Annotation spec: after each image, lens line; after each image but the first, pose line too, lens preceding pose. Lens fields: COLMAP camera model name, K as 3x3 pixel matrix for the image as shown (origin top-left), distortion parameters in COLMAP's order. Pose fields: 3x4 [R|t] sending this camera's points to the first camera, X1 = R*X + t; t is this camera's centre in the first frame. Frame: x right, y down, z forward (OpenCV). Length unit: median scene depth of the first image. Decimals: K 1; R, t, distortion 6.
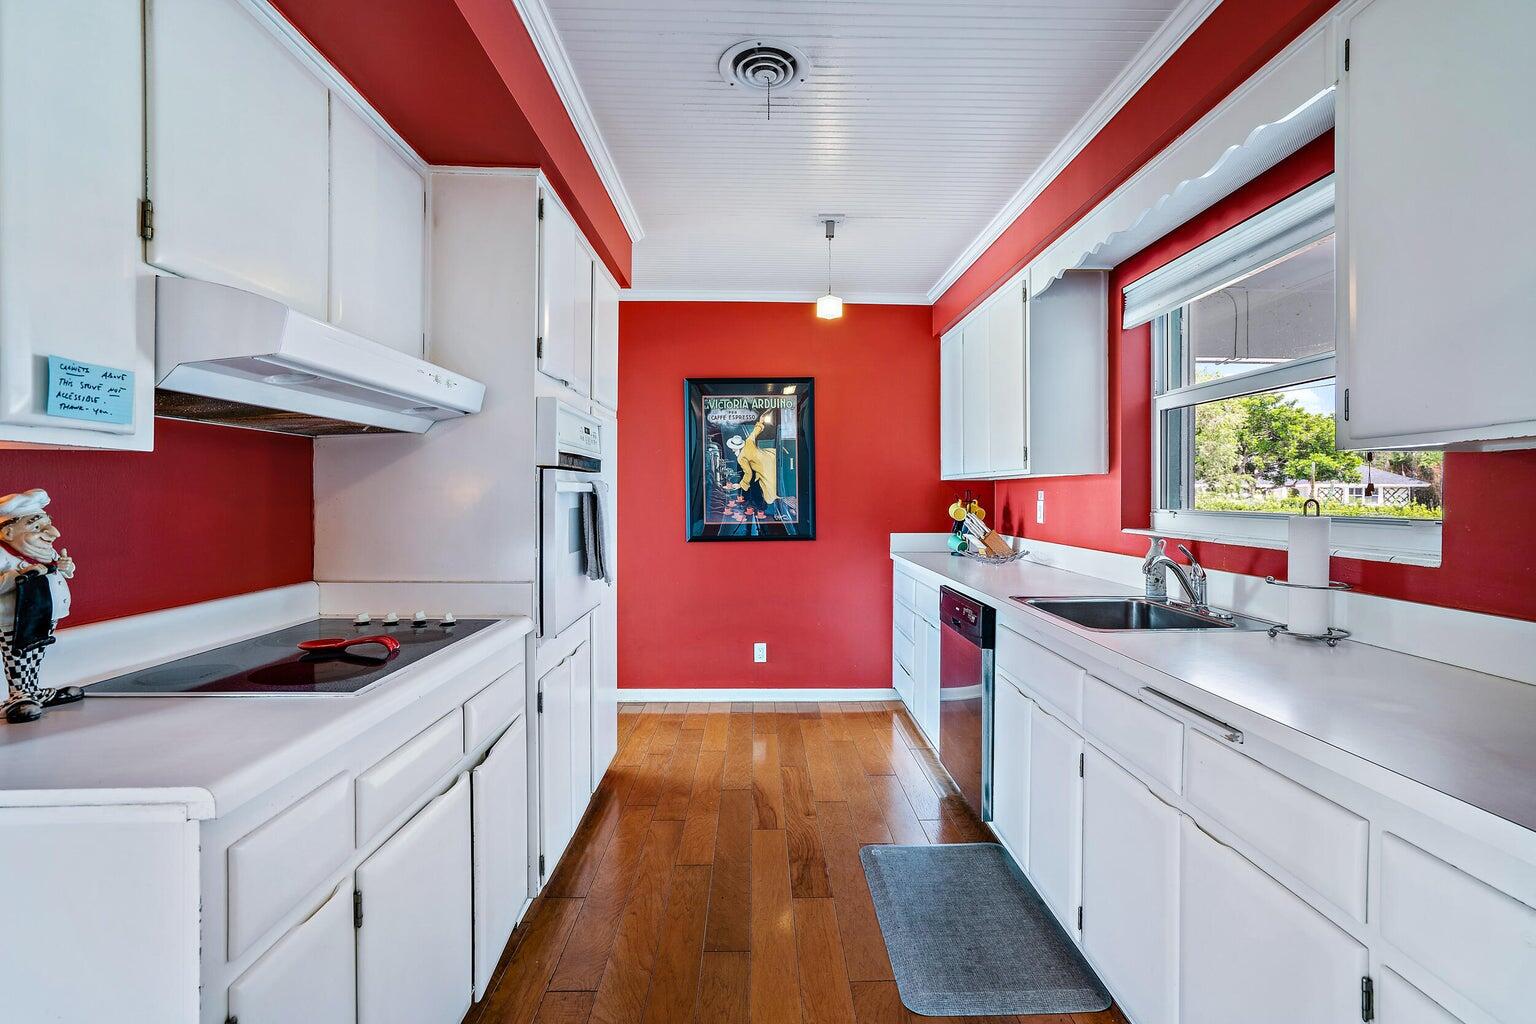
lens RADIAL K [[709.1, 0, 775.5], [0, 709.1, 492.4], [0, 0, 1]] dist [-0.021353, 0.007833]
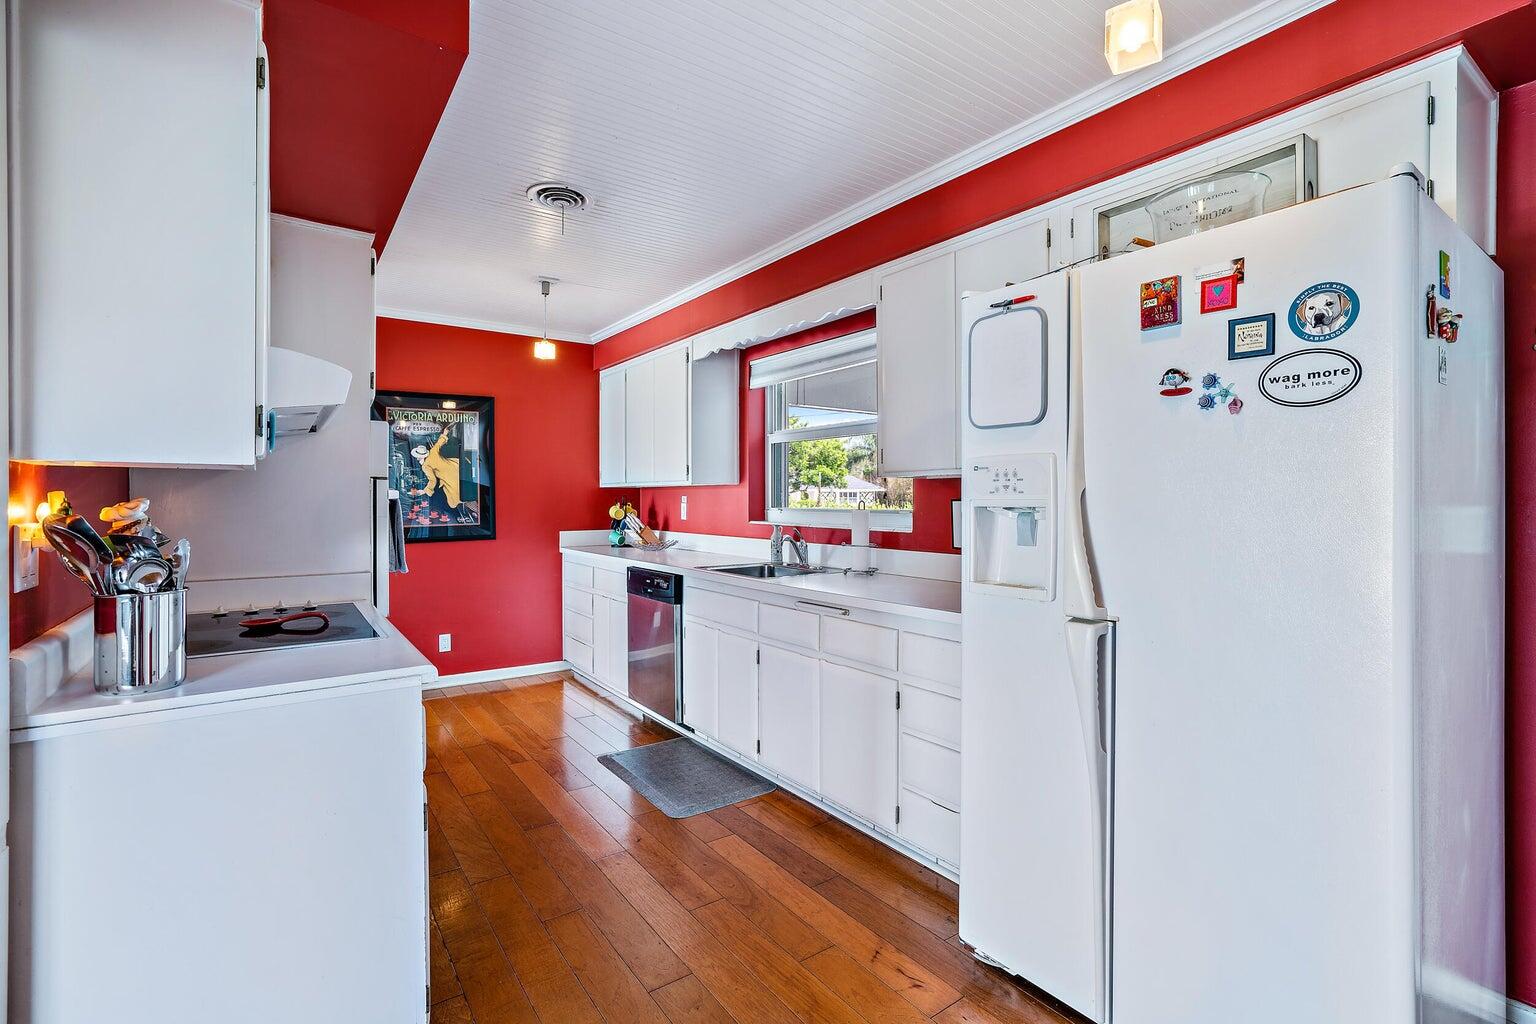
lens RADIAL K [[709.1, 0, 763.8], [0, 709.1, 503.4], [0, 0, 1]] dist [-0.021353, 0.007833]
pose [[0.834357, -0.008426, 0.551161, -0.265587], [0.002484, 0.999930, 0.011527, -0.003401], [-0.551219, -0.008249, 0.834320, -0.236124]]
